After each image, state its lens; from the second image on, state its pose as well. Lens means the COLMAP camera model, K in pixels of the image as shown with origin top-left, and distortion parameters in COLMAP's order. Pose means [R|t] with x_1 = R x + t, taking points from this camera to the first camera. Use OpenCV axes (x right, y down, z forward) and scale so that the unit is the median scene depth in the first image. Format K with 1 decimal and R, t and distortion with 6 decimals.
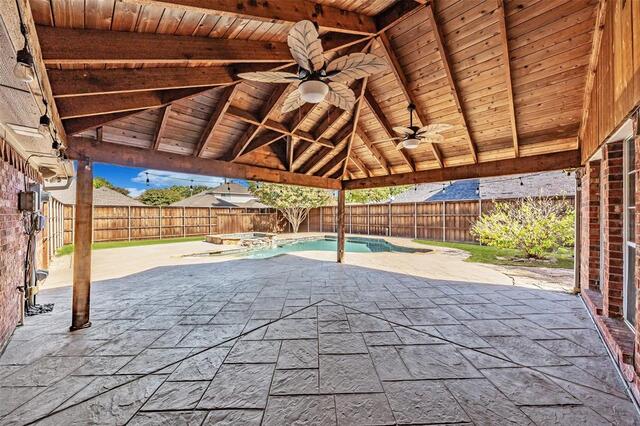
lens RADIAL K [[222.3, 0, 320.0], [0, 222.3, 213.0], [0, 0, 1]] dist [0.000748, 0.000013]
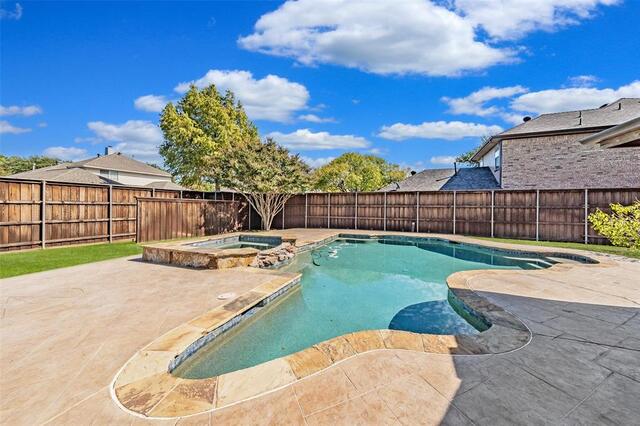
lens RADIAL K [[225.6, 0, 329.8], [0, 225.6, 206.1], [0, 0, 1]] dist [-0.000772, -0.000018]
pose [[0.912022, 0.015165, 0.409860, -0.300677], [-0.018610, 0.999817, 0.004418, 0.012444], [-0.409718, -0.011657, 0.912138, 0.379422]]
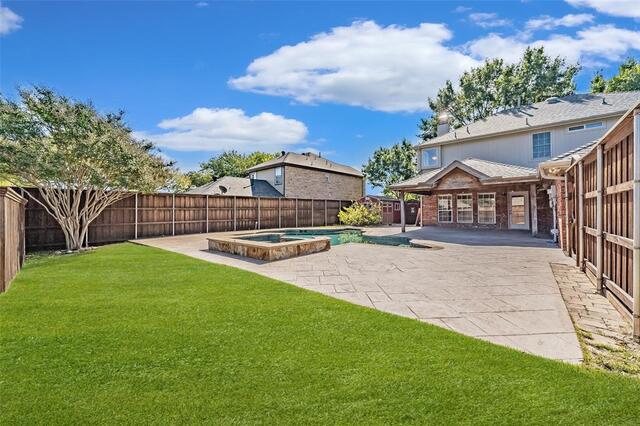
lens RADIAL K [[255.1, 0, 320.0], [0, 255.1, 213.0], [0, 0, 1]] dist [0.000448, 0.000012]
pose [[-0.049432, -0.004538, 0.998767, -0.846851], [-0.005765, 0.999974, 0.004258, 0.023199], [-0.998761, -0.005547, -0.049457, 0.760333]]
